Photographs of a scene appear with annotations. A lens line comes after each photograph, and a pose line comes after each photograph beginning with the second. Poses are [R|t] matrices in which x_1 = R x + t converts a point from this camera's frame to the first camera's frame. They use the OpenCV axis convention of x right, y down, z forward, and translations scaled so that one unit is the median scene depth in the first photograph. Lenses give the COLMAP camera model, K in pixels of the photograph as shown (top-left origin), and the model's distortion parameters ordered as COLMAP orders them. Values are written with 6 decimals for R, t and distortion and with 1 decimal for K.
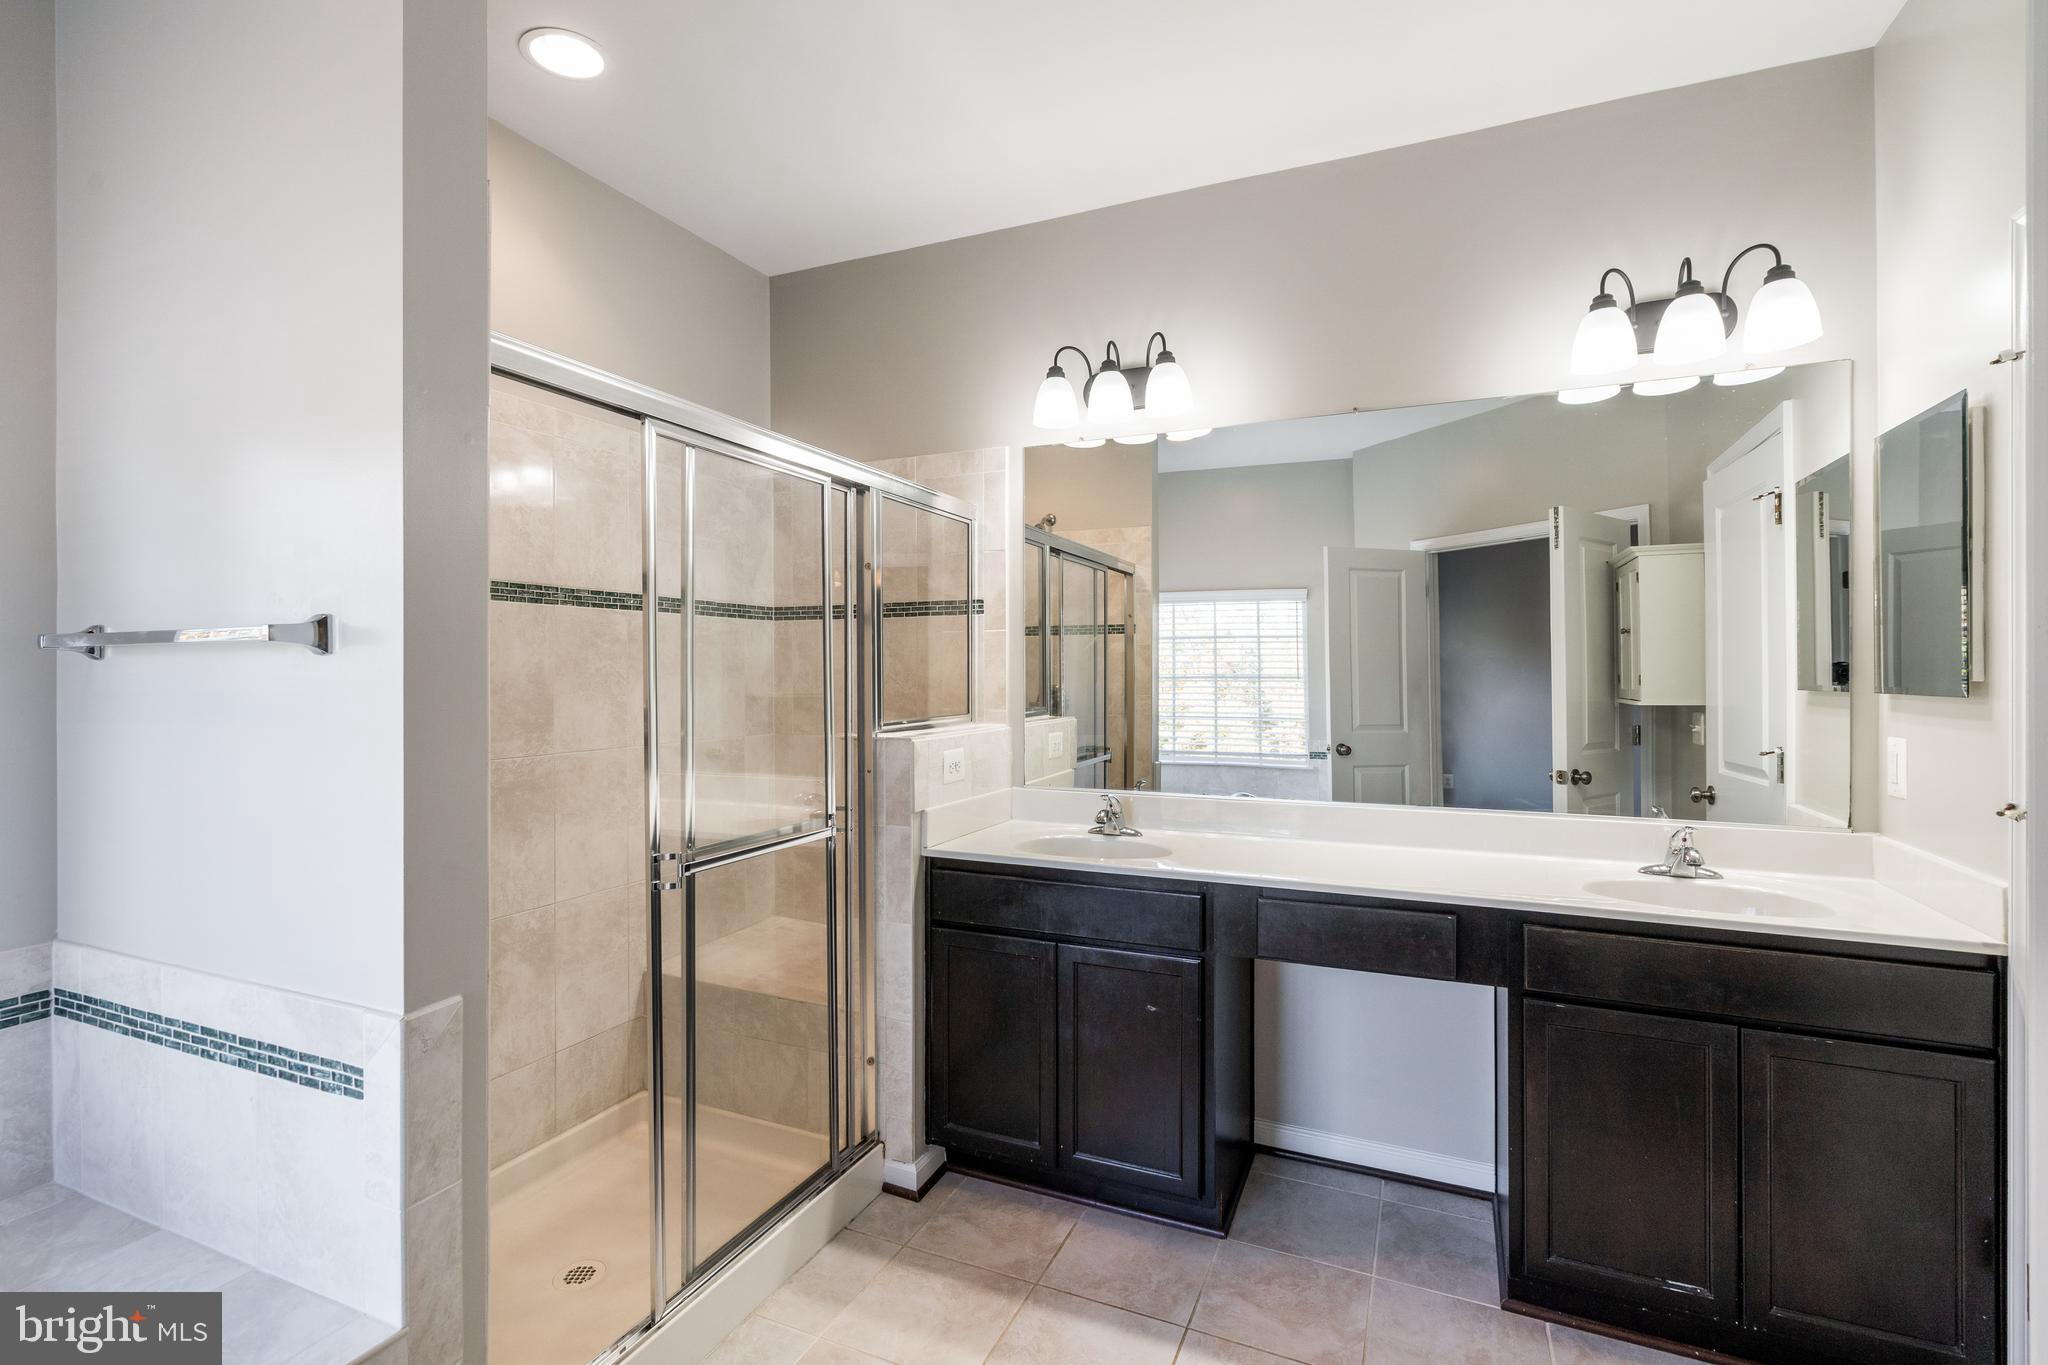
lens RADIAL K [[942.8, 0, 1017.8], [0, 942.8, 682.6], [0, 0, 1]] dist [-0.002491, 0.000167]
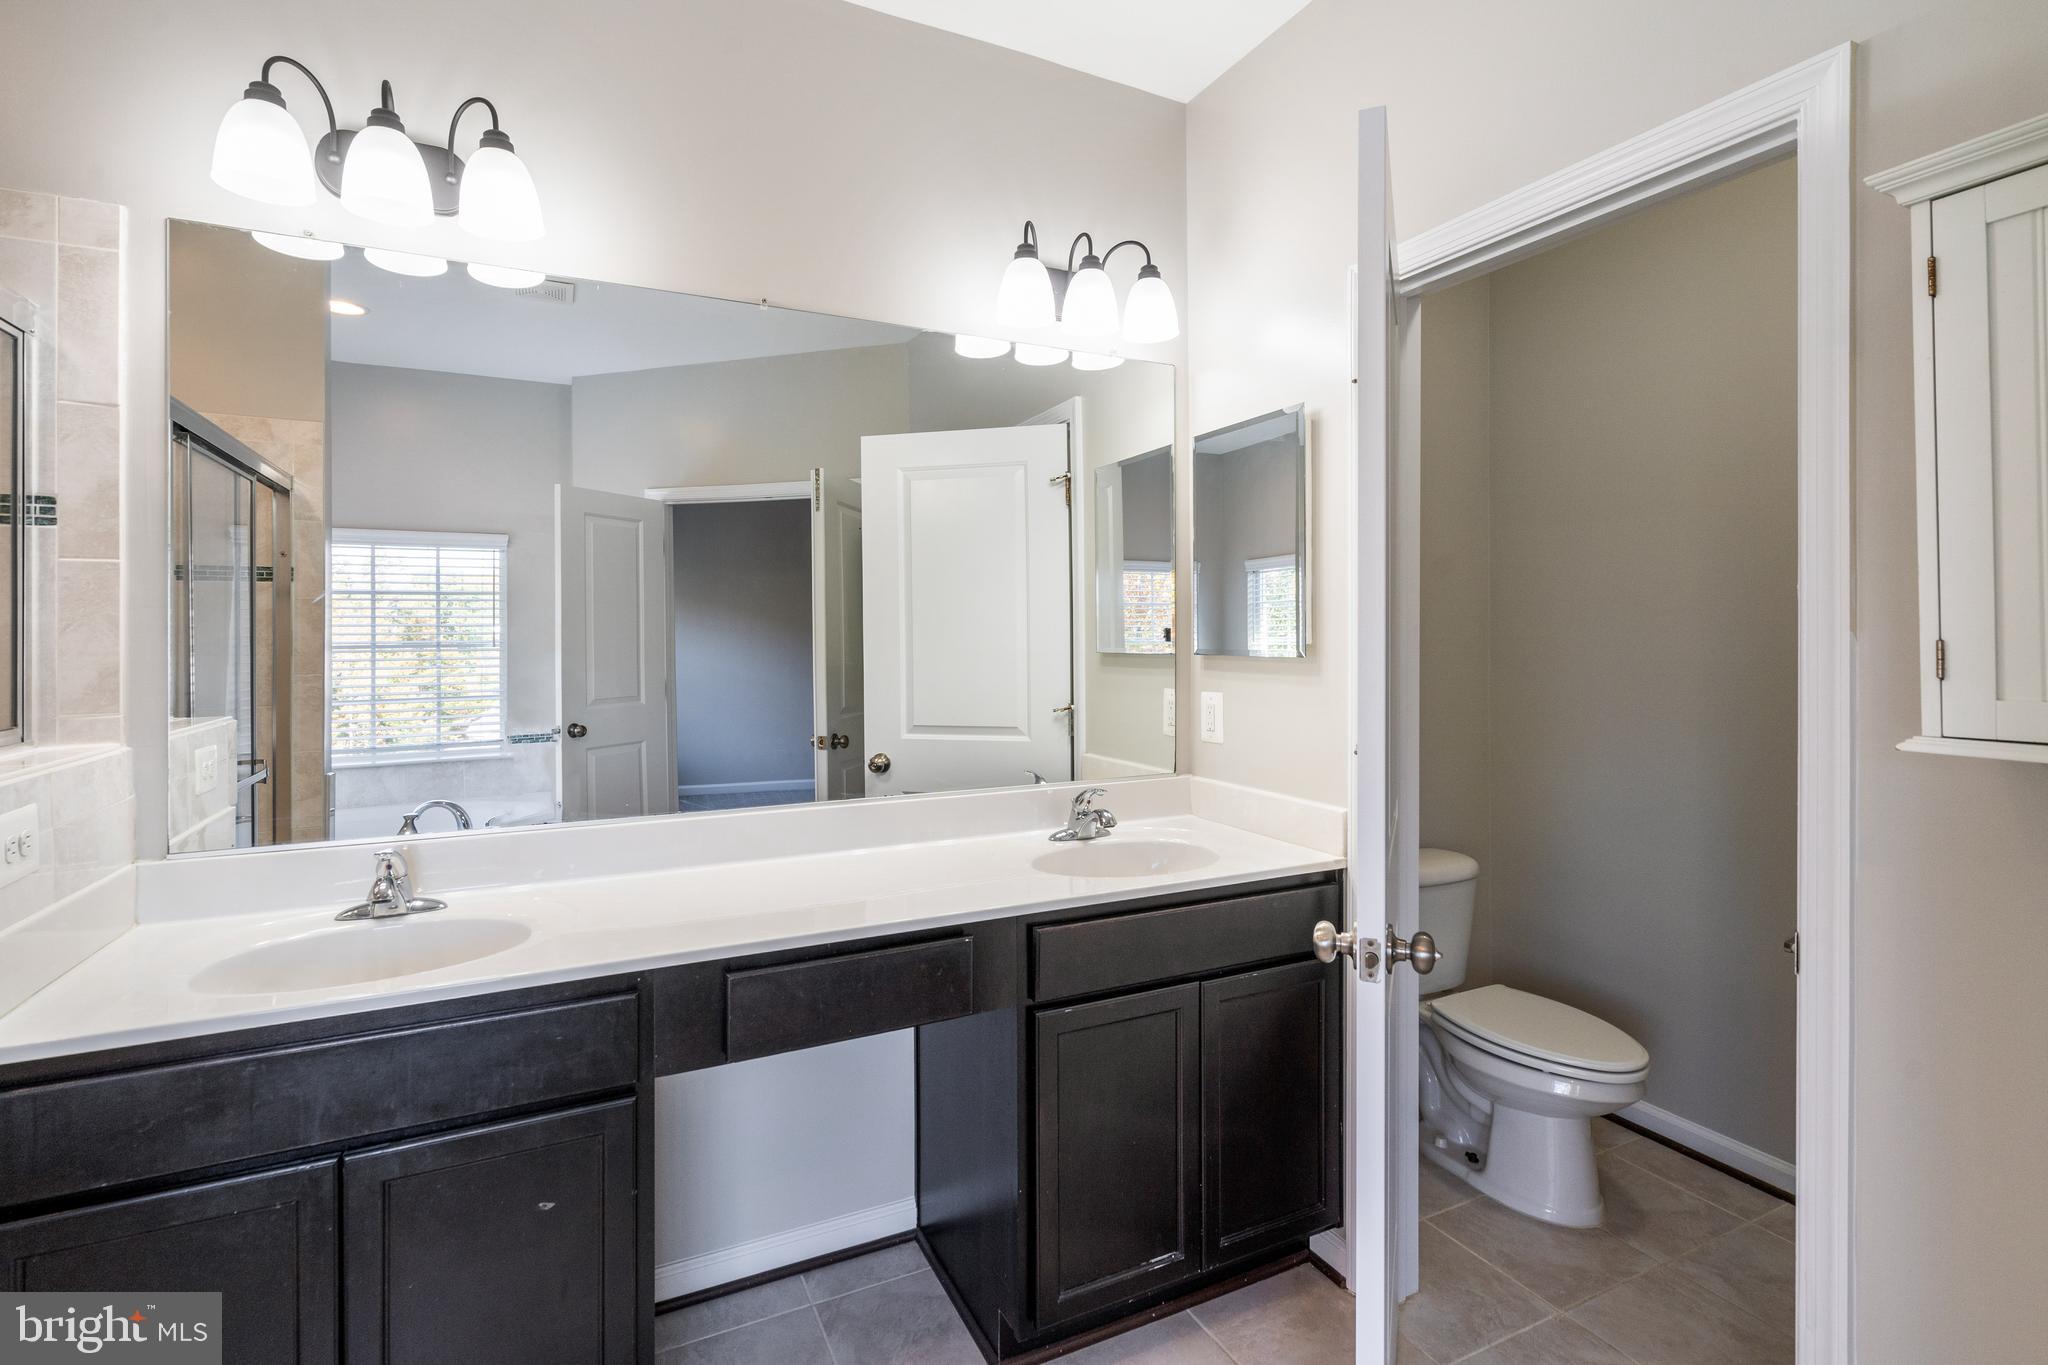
lens RADIAL K [[970.5, 0, 1017.1], [0, 970.5, 640.6], [0, 0, 1]] dist [-0.043203, 0.035150]
pose [[0.643868, -0.008666, 0.765088, -0.068248], [0.013070, 0.999915, 0.000327, -0.004475], [-0.765025, 0.009789, 0.643926, 0.193389]]
